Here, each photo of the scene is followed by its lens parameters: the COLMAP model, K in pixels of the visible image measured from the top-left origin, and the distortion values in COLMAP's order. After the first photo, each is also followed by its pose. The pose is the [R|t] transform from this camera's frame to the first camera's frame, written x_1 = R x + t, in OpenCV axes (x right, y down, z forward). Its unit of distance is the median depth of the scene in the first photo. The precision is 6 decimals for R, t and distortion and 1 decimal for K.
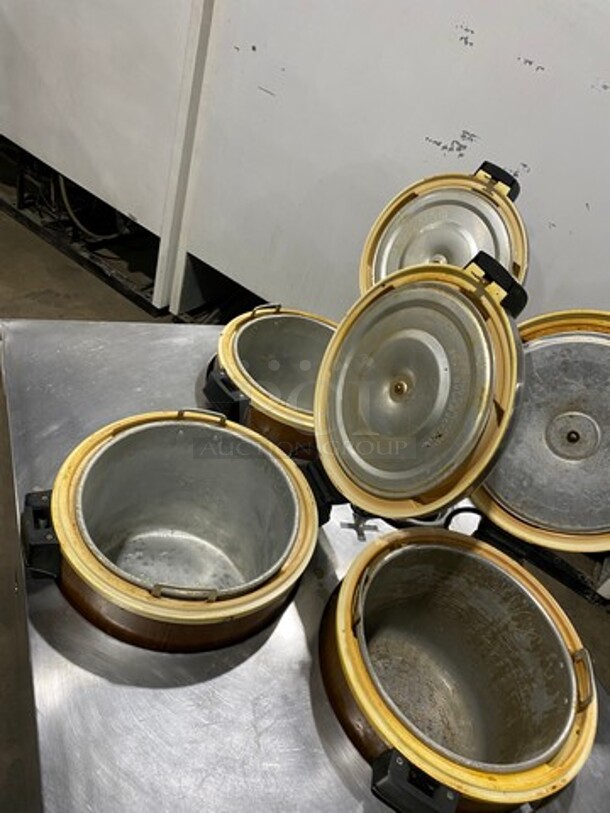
lens RADIAL K [[617.2, 0, 305.0], [0, 617.2, 406.5], [0, 0, 1]] dist [0.004635, -0.003613]
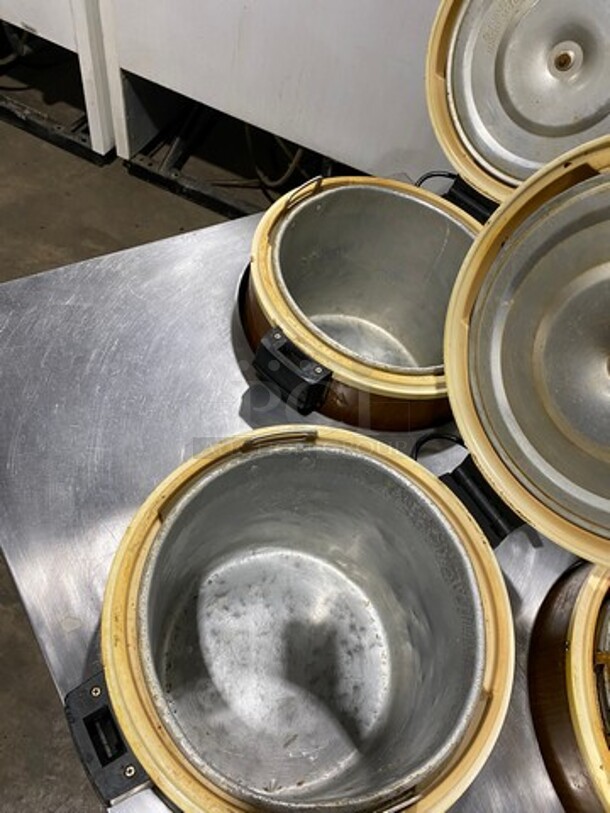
lens RADIAL K [[585.1, 0, 304.1], [0, 585.1, 415.7], [0, 0, 1]] dist [-0.007685, -0.007284]
pose [[0.979871, -0.199630, 0.001321, -0.102622], [0.183934, 0.905365, 0.382729, -0.169090], [-0.077600, -0.374782, 0.923860, 0.337902]]
